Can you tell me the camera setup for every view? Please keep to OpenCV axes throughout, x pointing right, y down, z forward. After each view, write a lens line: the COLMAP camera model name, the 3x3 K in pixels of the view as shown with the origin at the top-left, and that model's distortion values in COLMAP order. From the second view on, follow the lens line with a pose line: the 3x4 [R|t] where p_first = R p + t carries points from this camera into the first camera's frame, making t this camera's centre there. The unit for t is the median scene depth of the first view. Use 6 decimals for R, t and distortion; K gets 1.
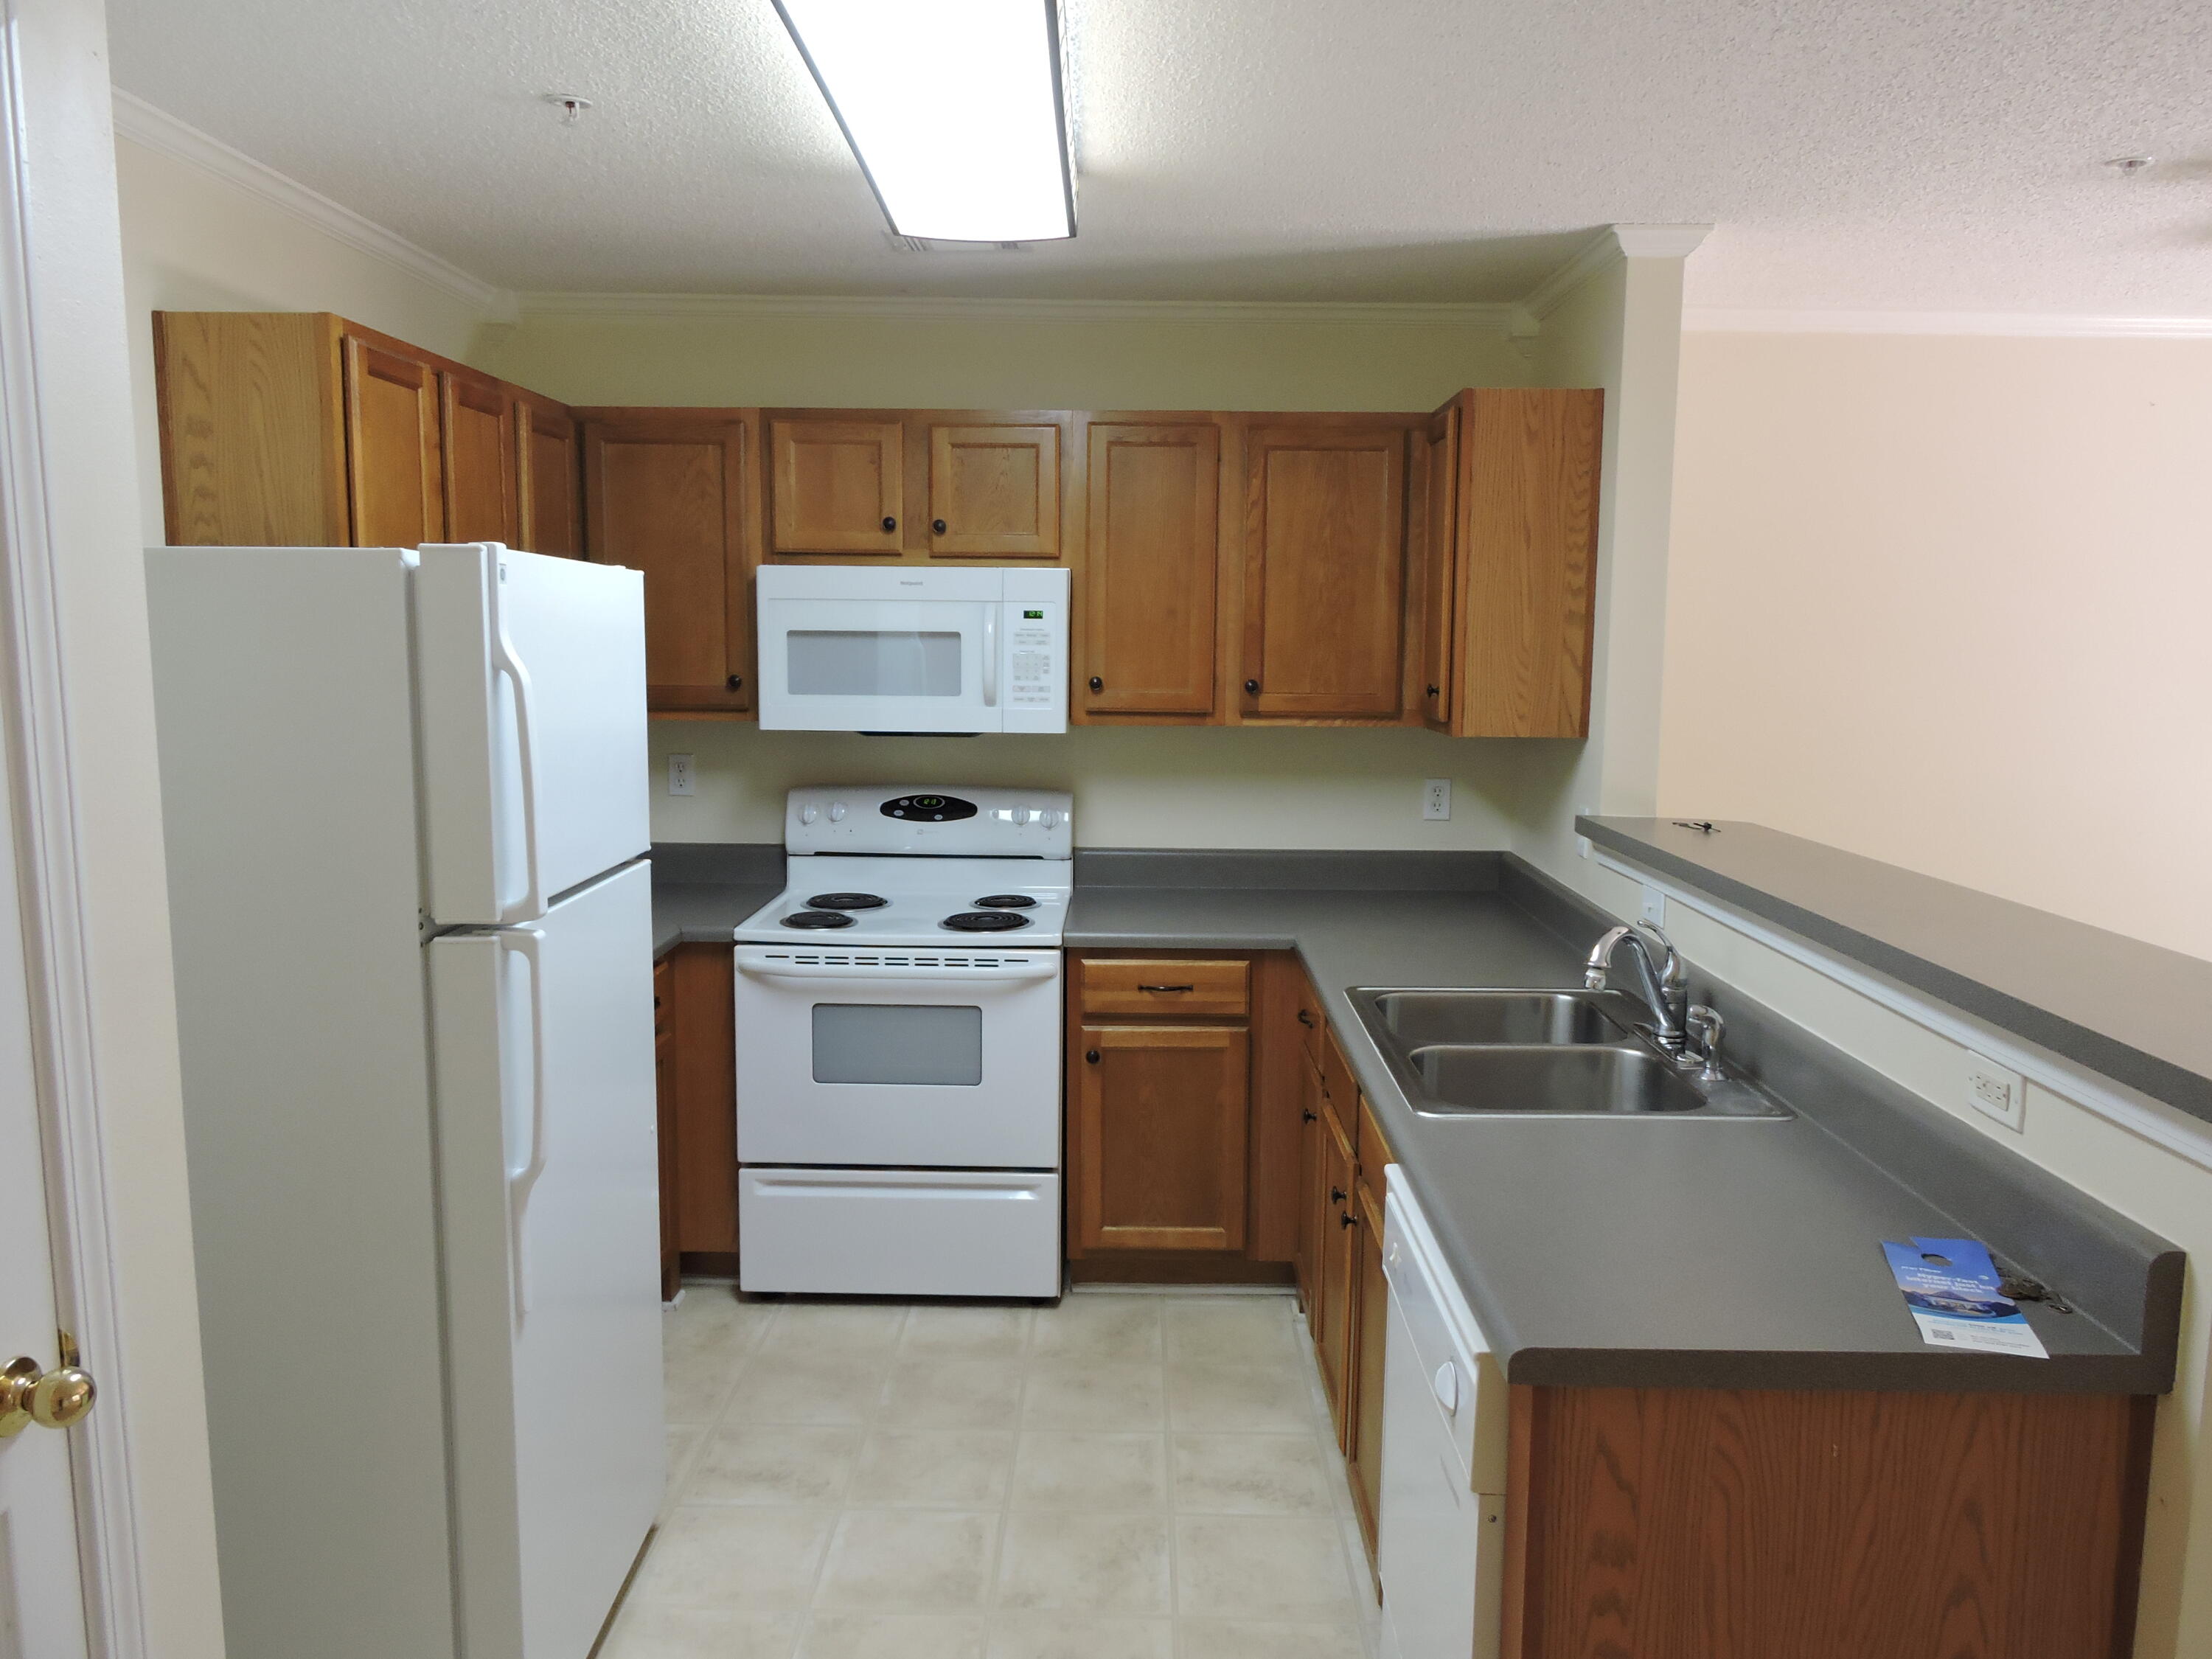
lens RADIAL K [[1590.4, 0, 1101.9], [0, 1590.4, 819.3], [0, 0, 1]] dist [0.002427, 0.000804]
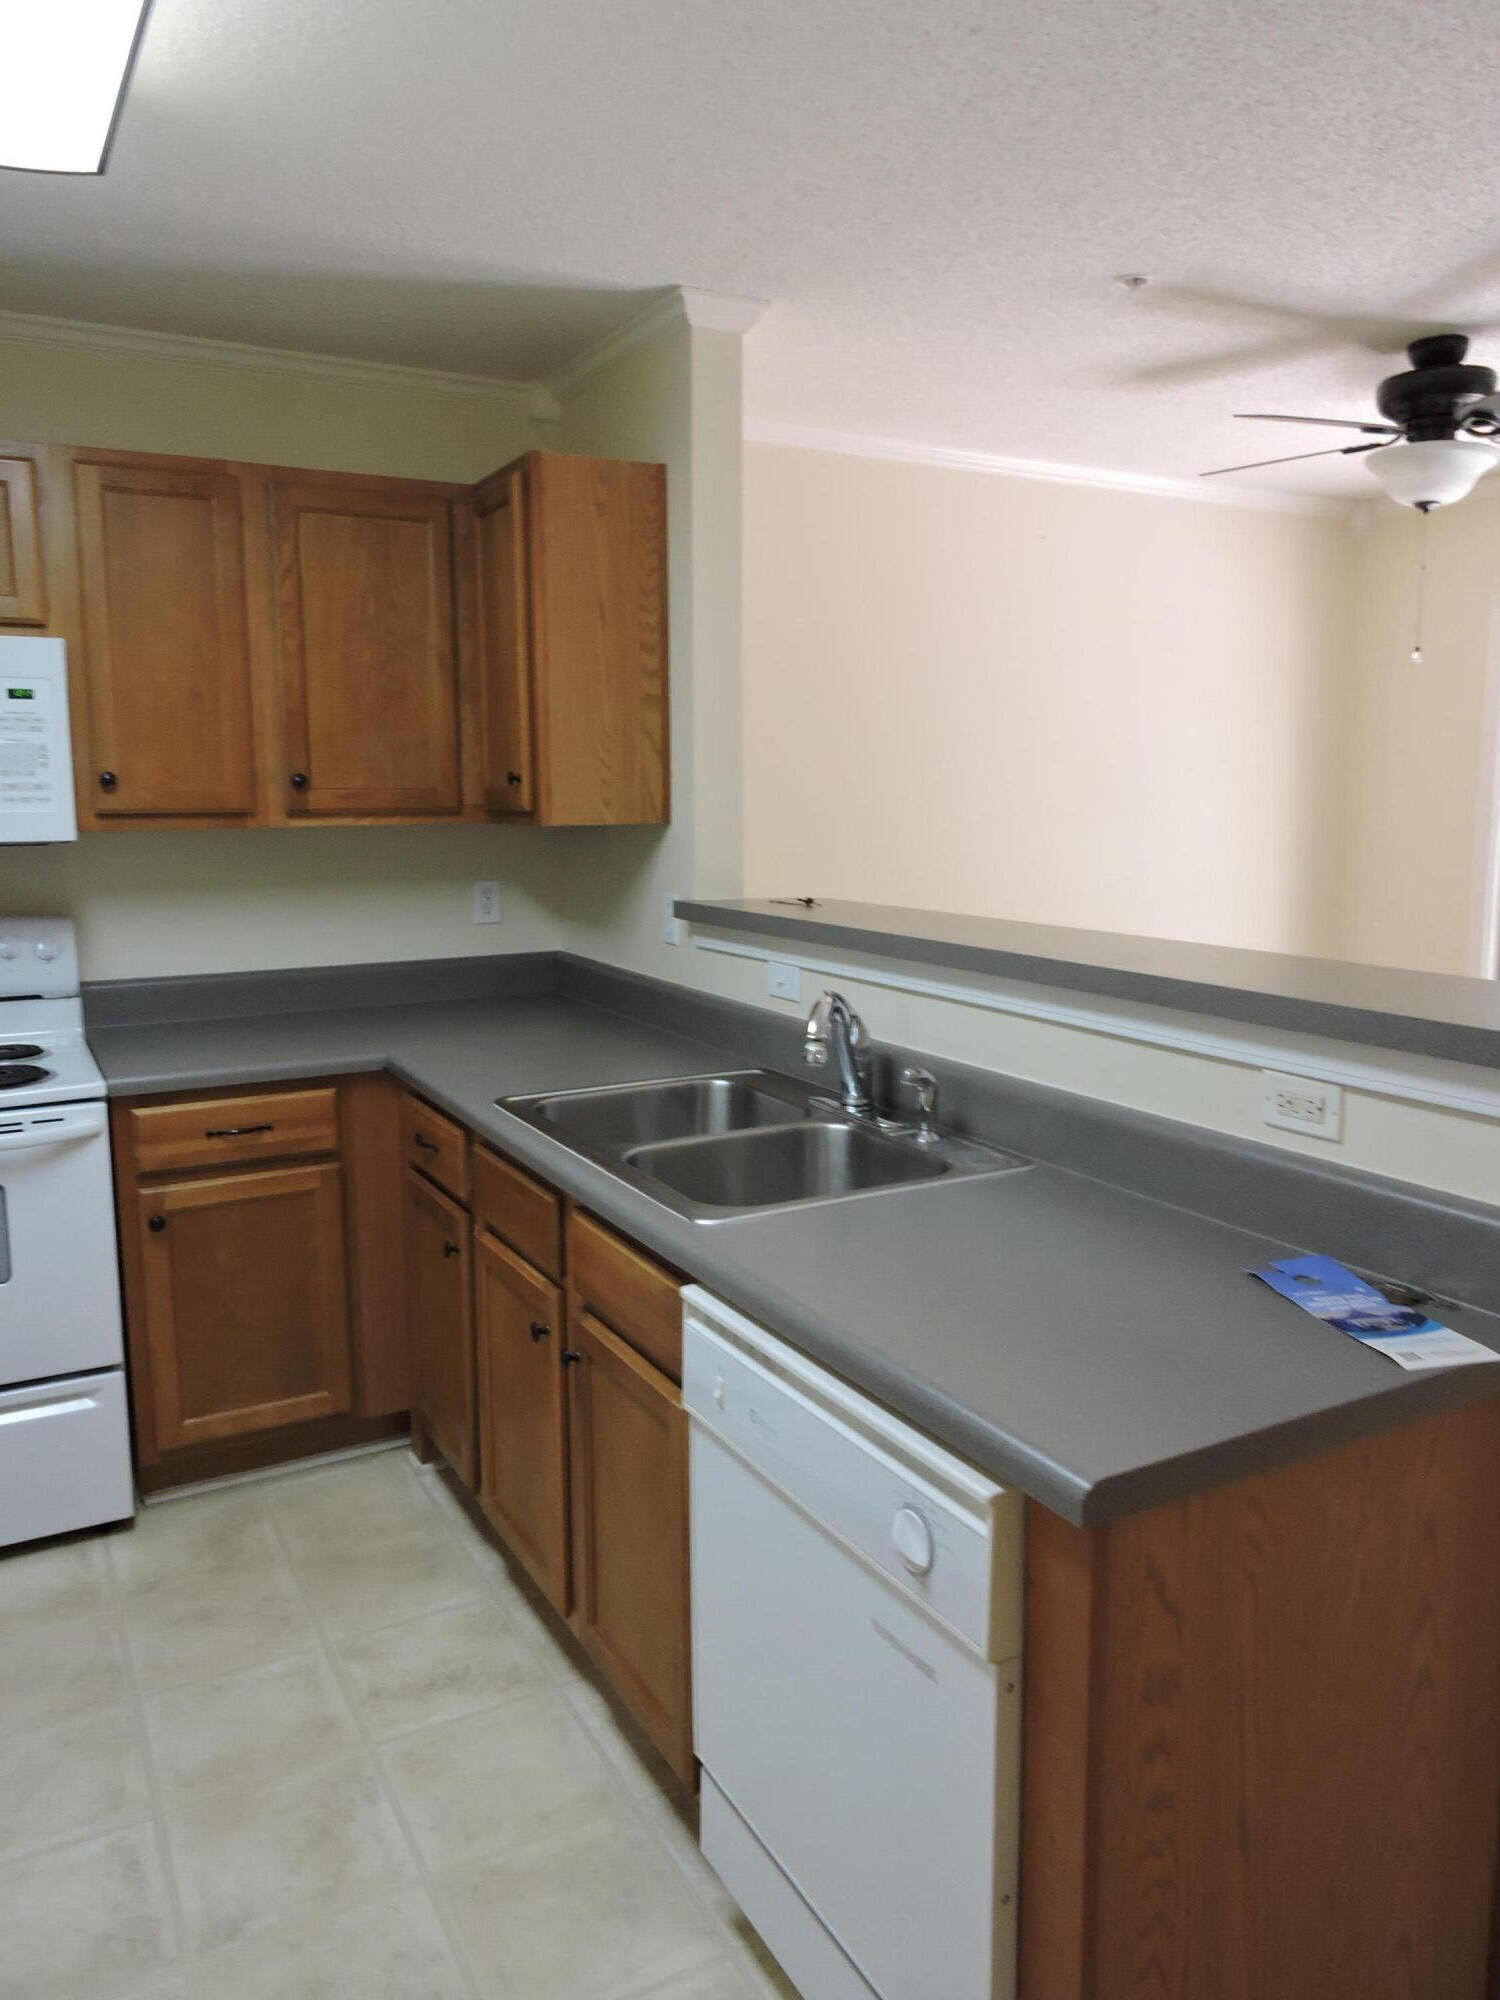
lens RADIAL K [[1437.9, 0, 744.0], [0, 1437.9, 986.8], [0, 0, 1]] dist [0.002427, 0.000804]
pose [[0.869258, -0.082242, 0.487469, -0.095090], [0.071283, 0.996612, 0.041028, 0.016140], [-0.489192, -0.000916, 0.872176, 0.188999]]
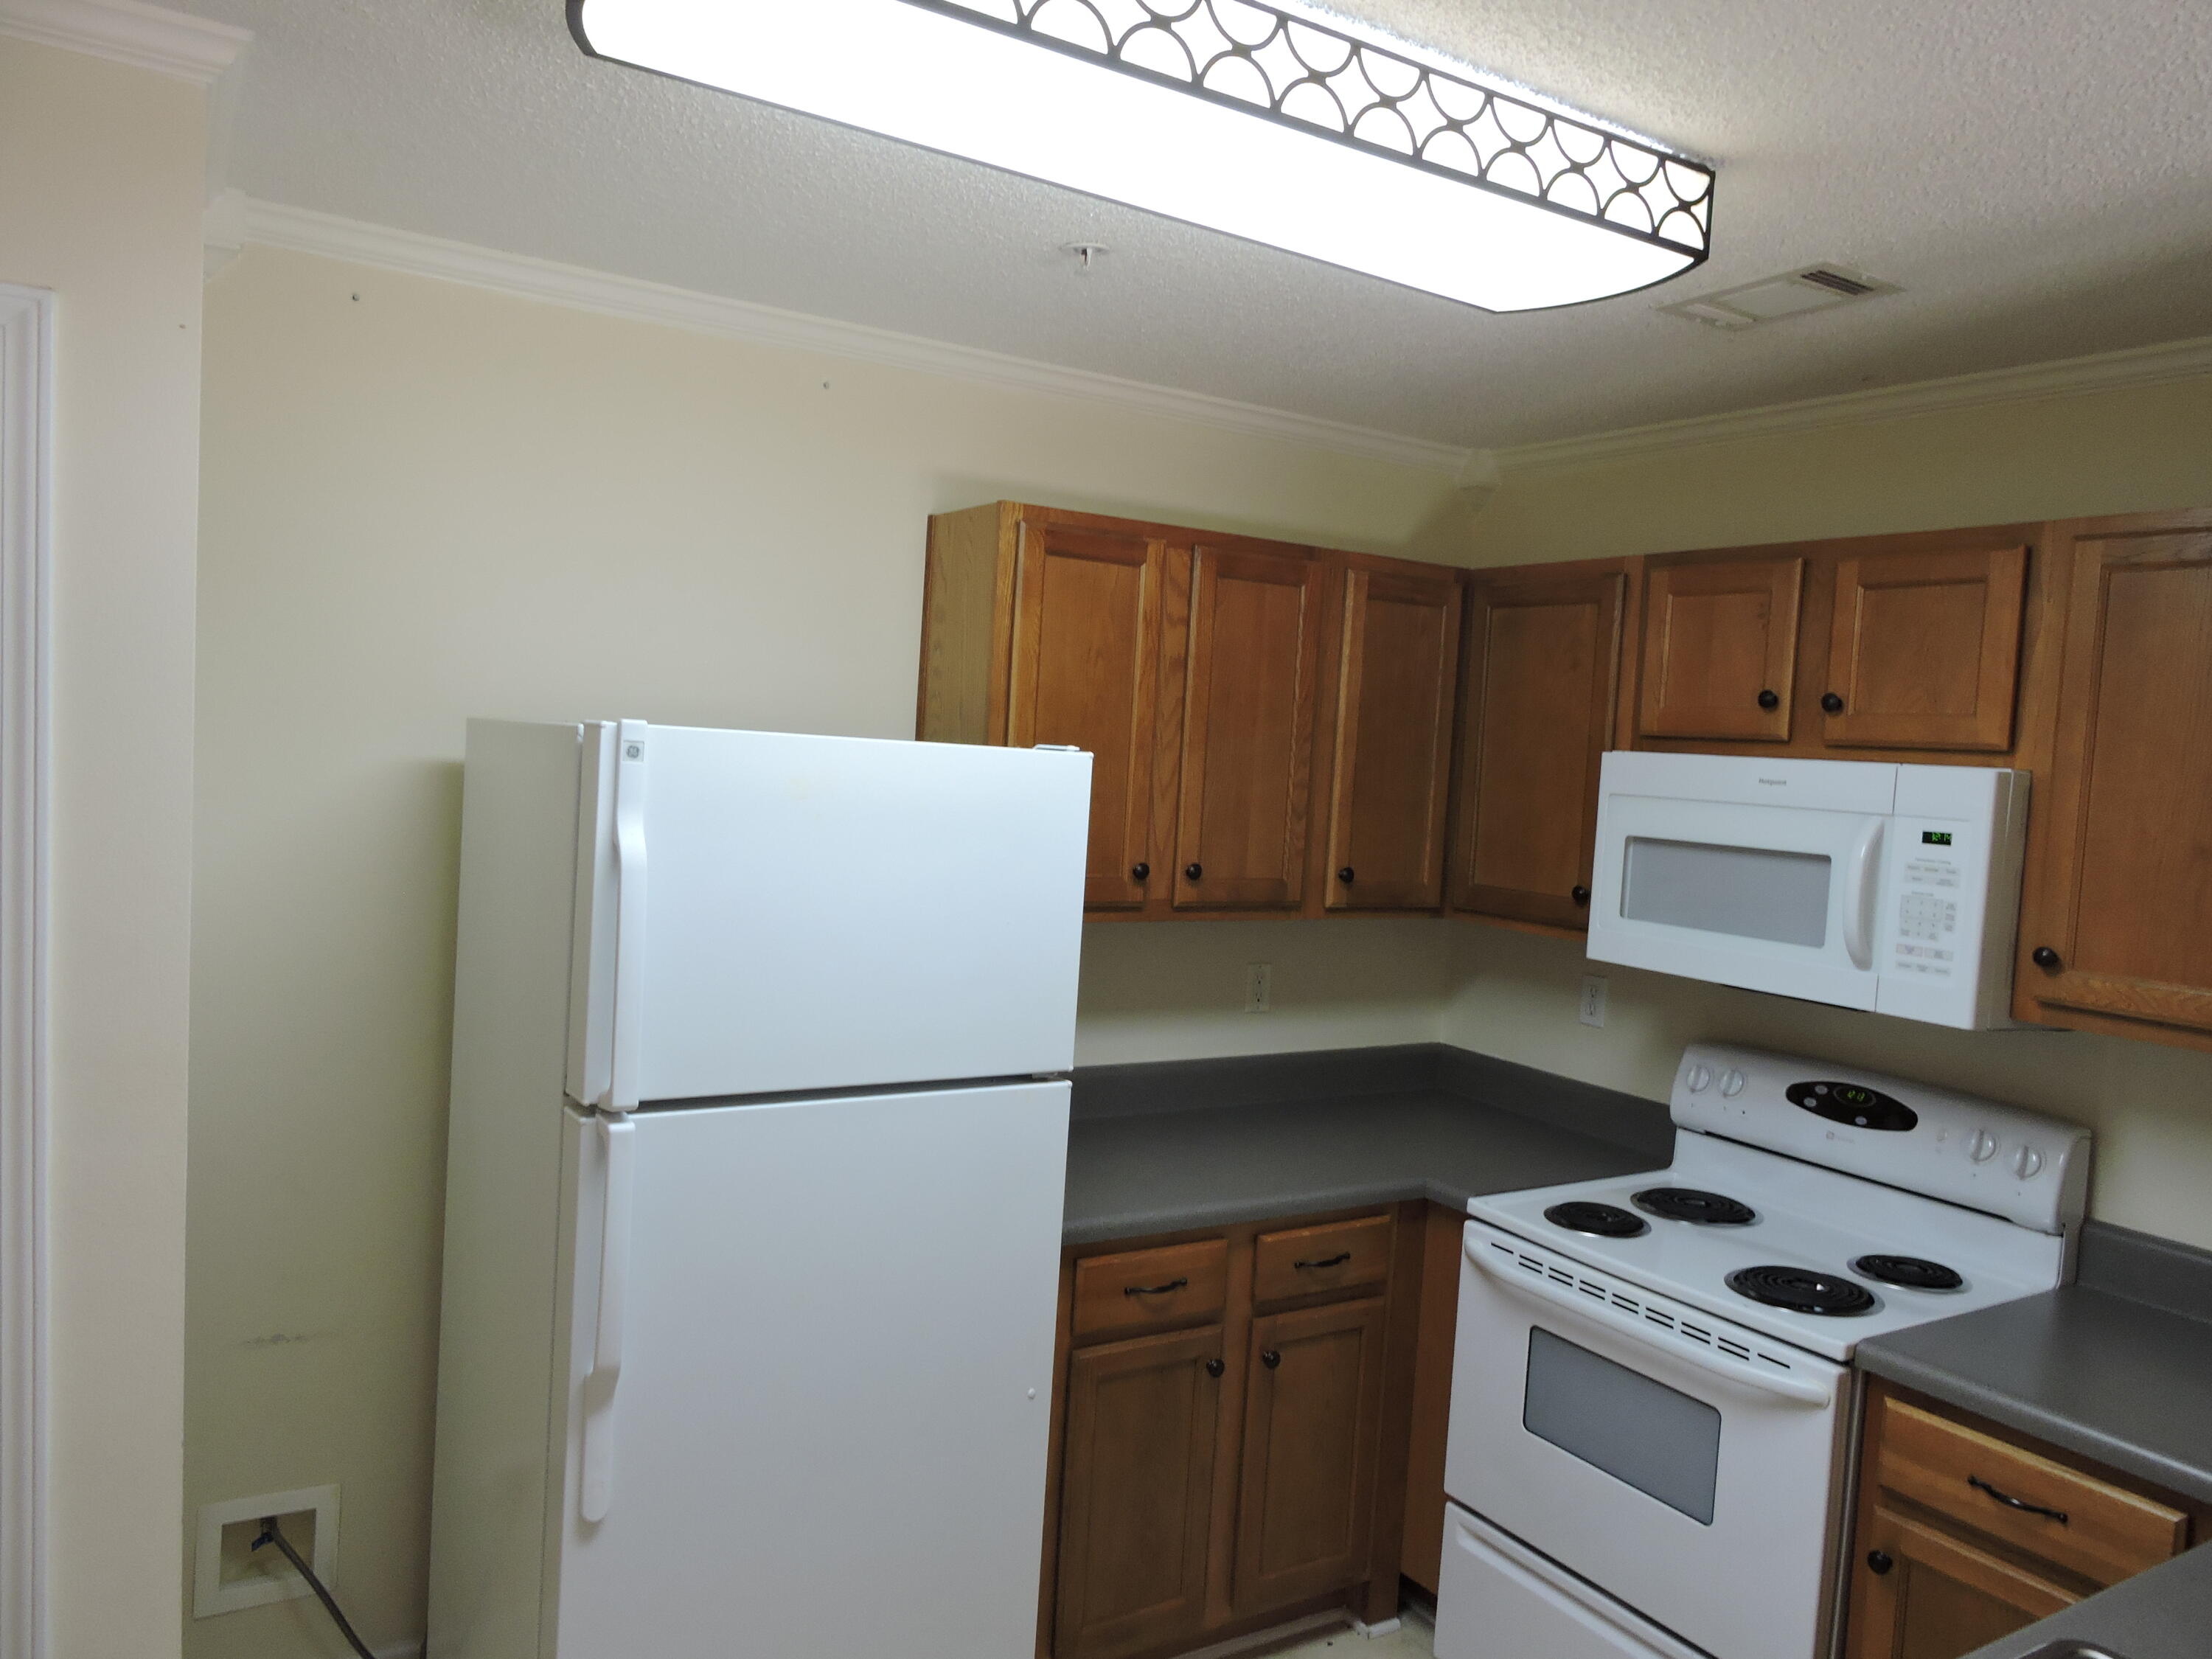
lens RADIAL K [[1590.4, 0, 1101.9], [0, 1590.4, 819.3], [0, 0, 1]] dist [0.002427, 0.000804]
pose [[0.543351, 0.063026, -0.837136, 0.321943], [-0.153199, 0.987878, -0.025060, -0.070323], [0.825409, 0.141865, 0.546420, 0.378307]]
